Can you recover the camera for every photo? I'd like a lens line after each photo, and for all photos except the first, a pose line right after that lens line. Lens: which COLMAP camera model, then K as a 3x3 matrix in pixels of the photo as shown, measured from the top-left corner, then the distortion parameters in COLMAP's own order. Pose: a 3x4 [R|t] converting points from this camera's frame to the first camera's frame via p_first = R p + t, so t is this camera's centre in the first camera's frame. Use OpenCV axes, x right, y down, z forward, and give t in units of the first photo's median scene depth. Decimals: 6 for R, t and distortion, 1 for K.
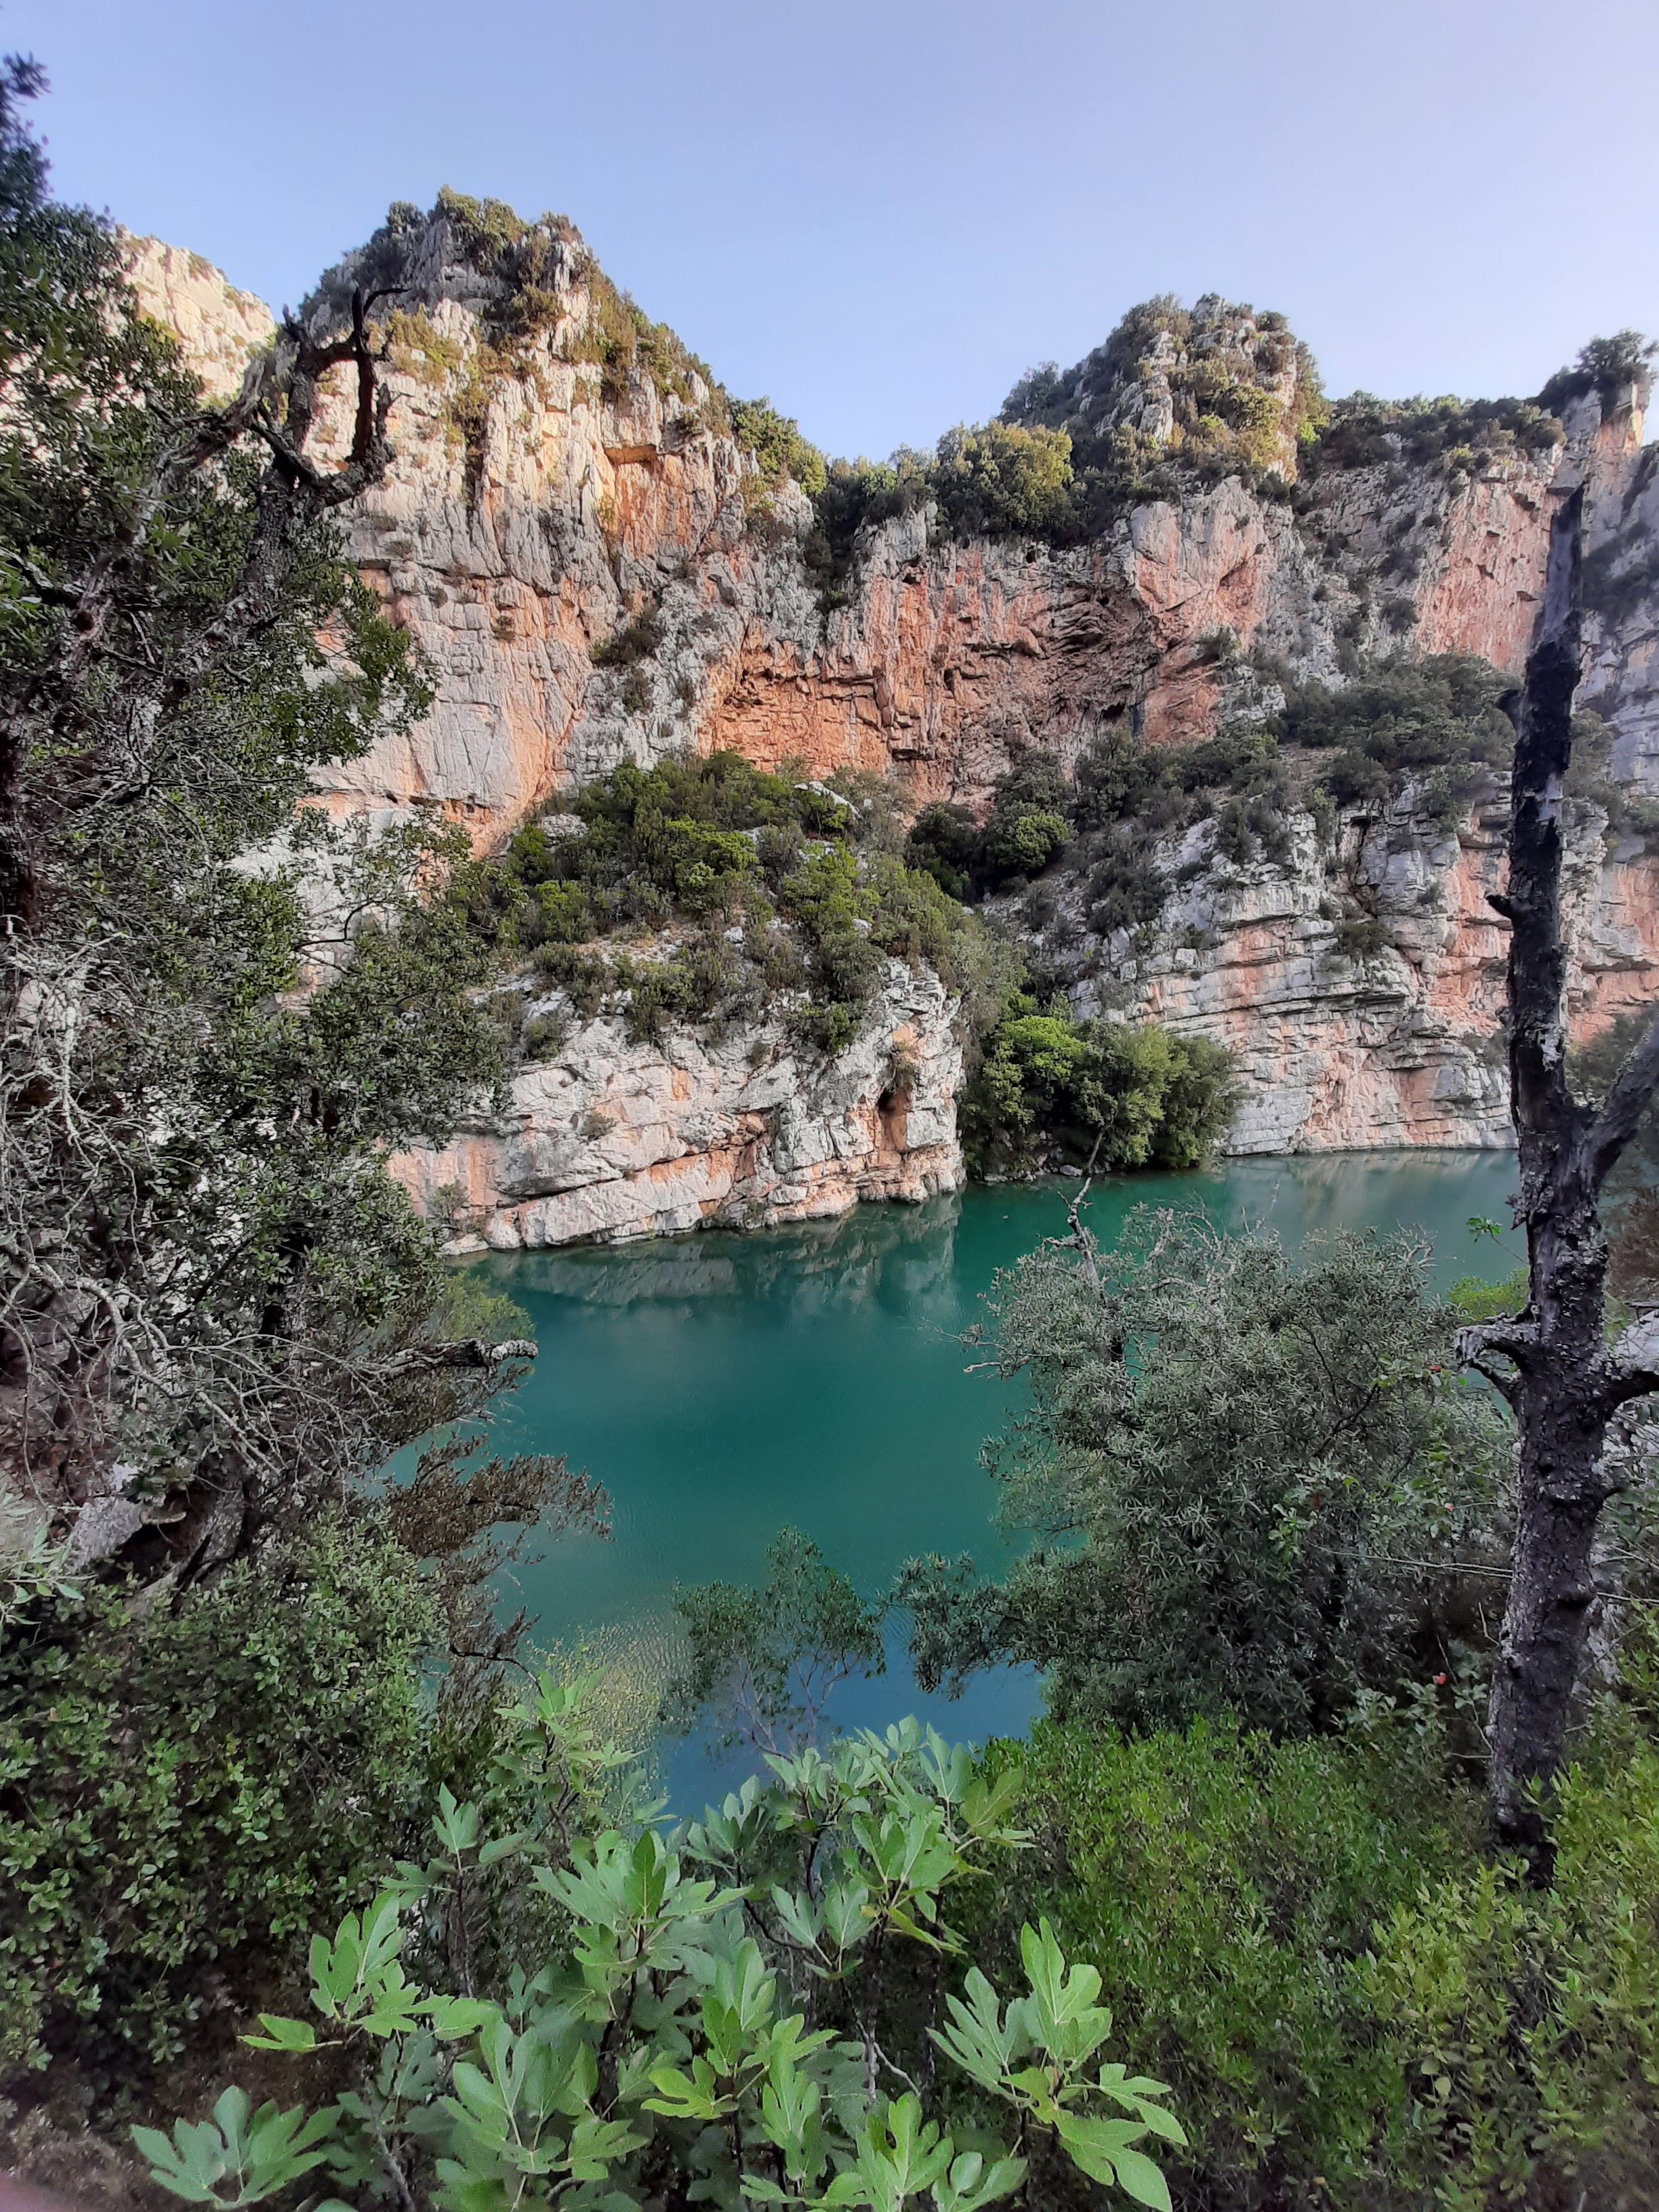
lens RADIAL K [[930.0, 0, 829.5], [0, 930.0, 1106.0], [0, 0, 1]] dist [0.020136, -0.020007]
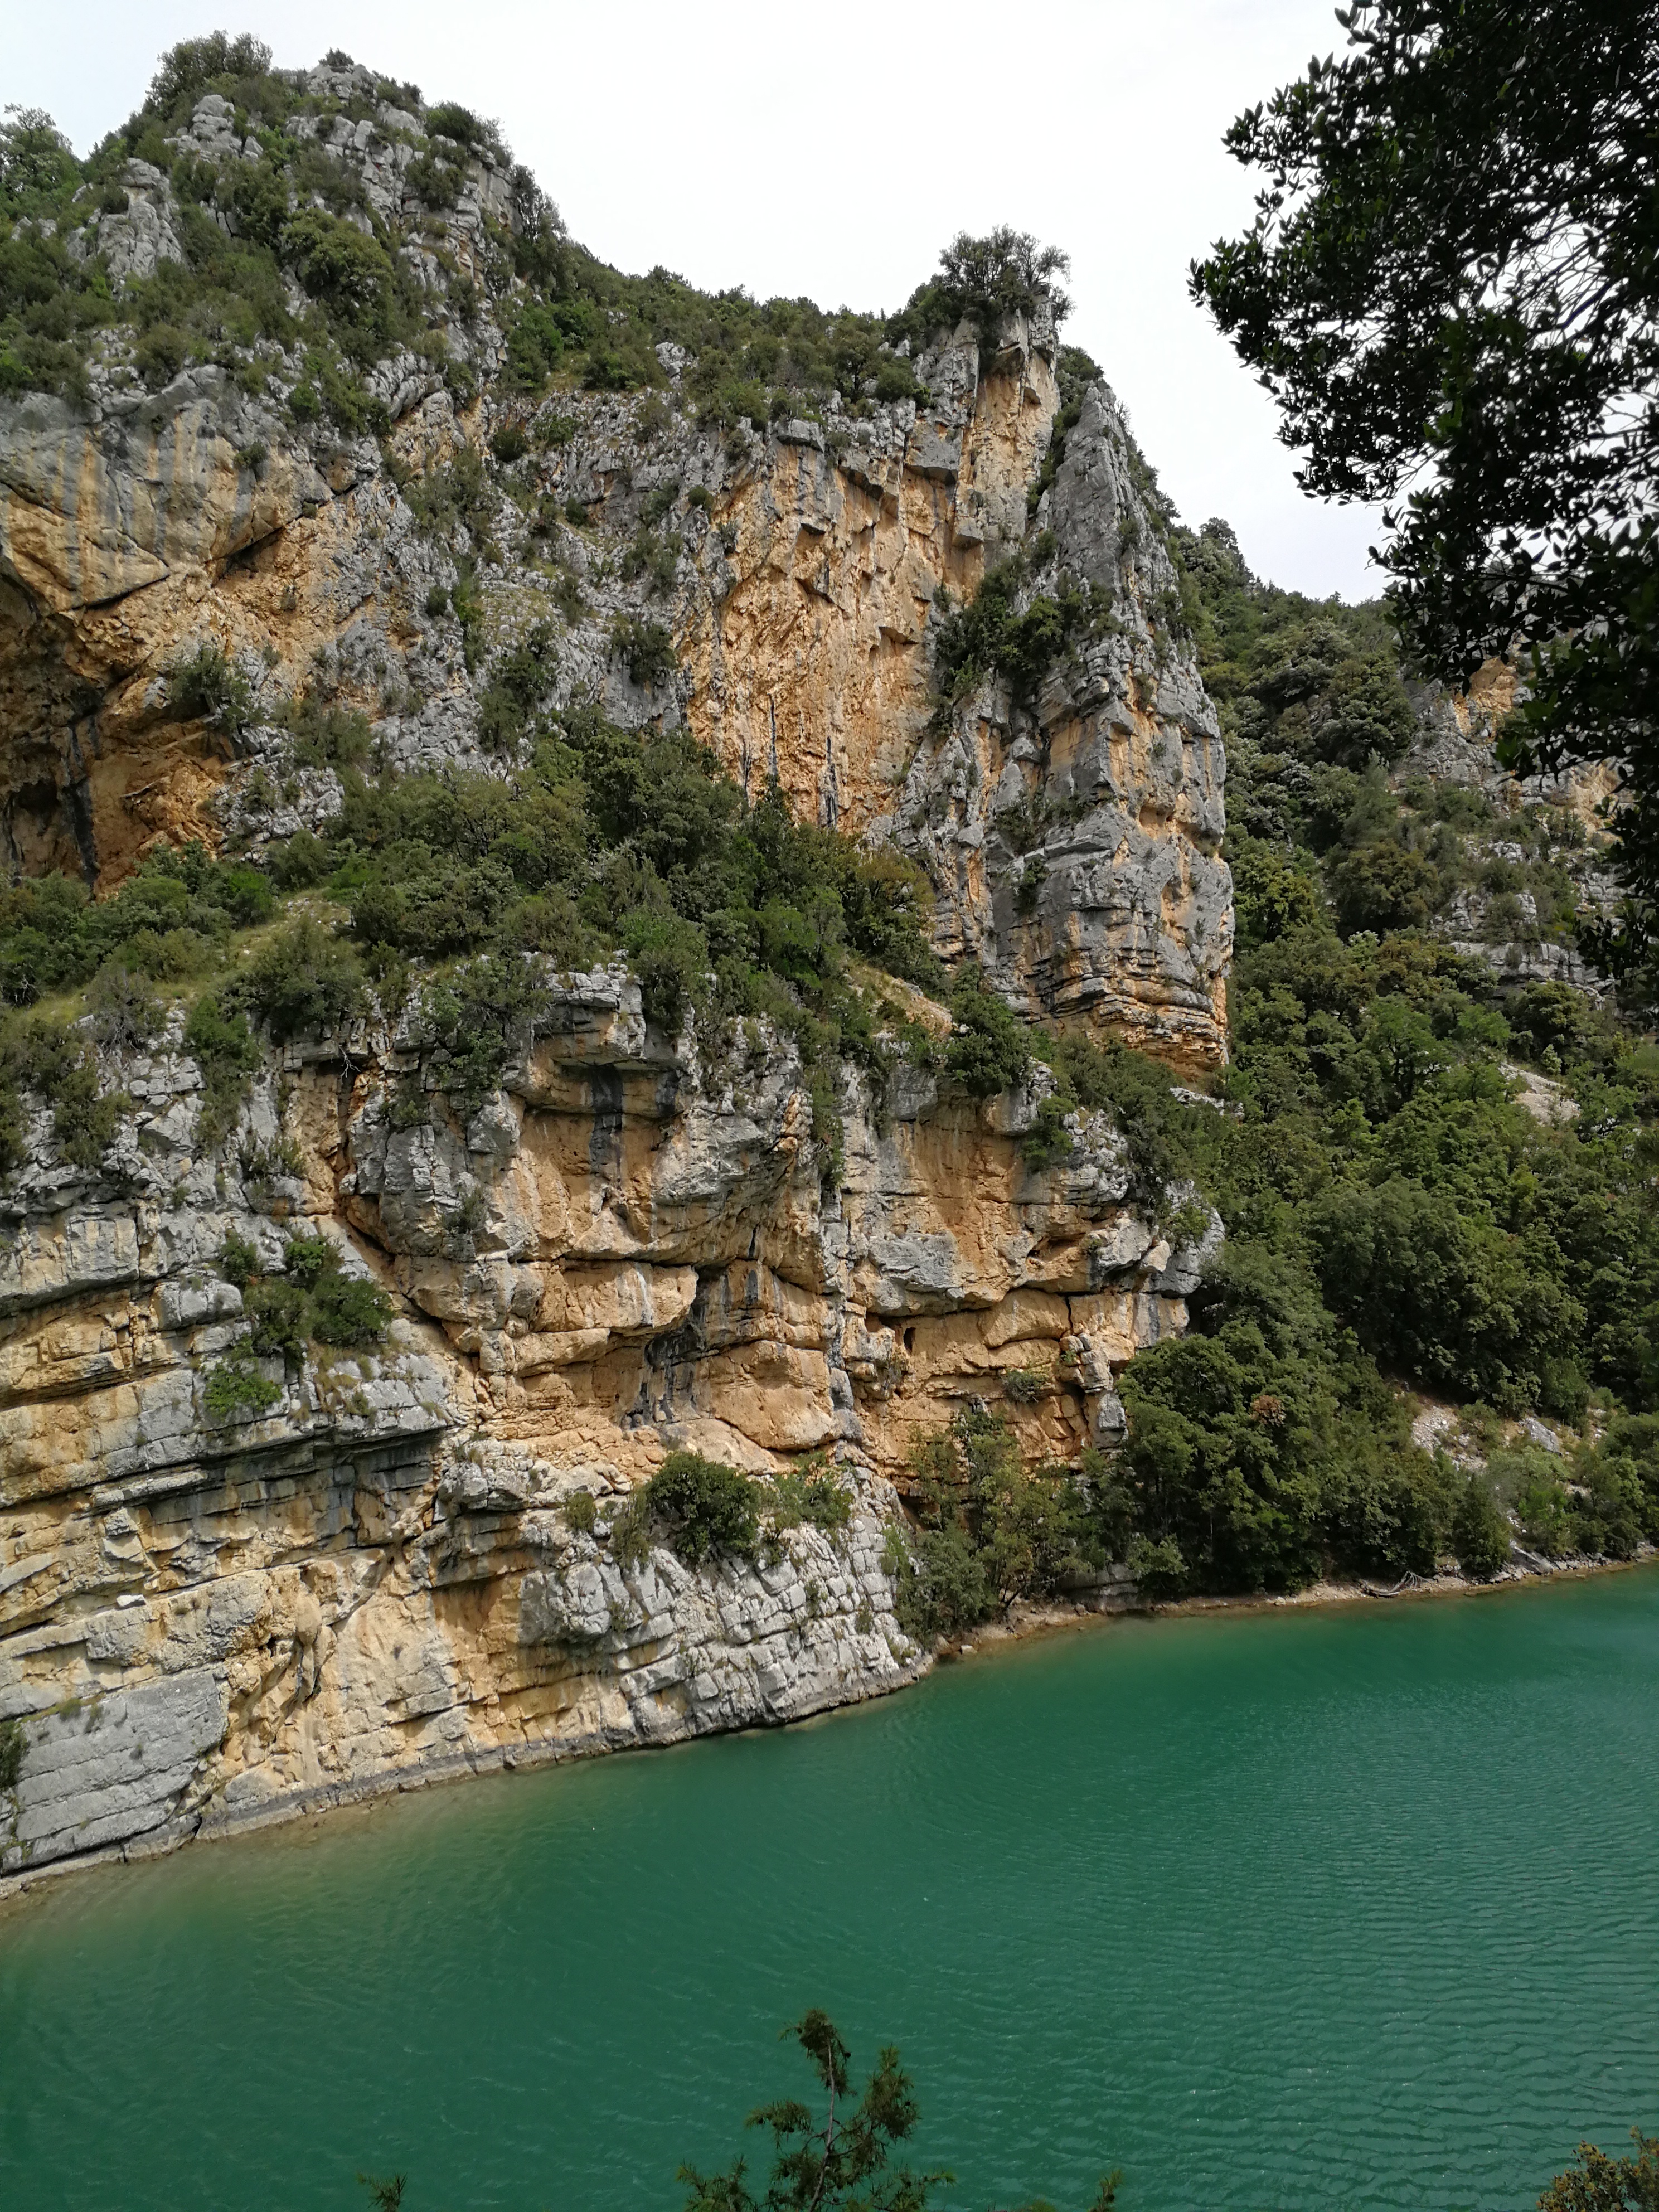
lens RADIAL K [[1979.4, 0, 829.5], [0, 1979.4, 1106.0], [0, 0, 1]] dist [0.169607, -0.396555]
pose [[0.898407, -0.019312, 0.438738, 0.364771], [0.117703, 0.973071, -0.198188, -0.054445], [-0.423096, 0.229695, 0.876488, 0.002919]]
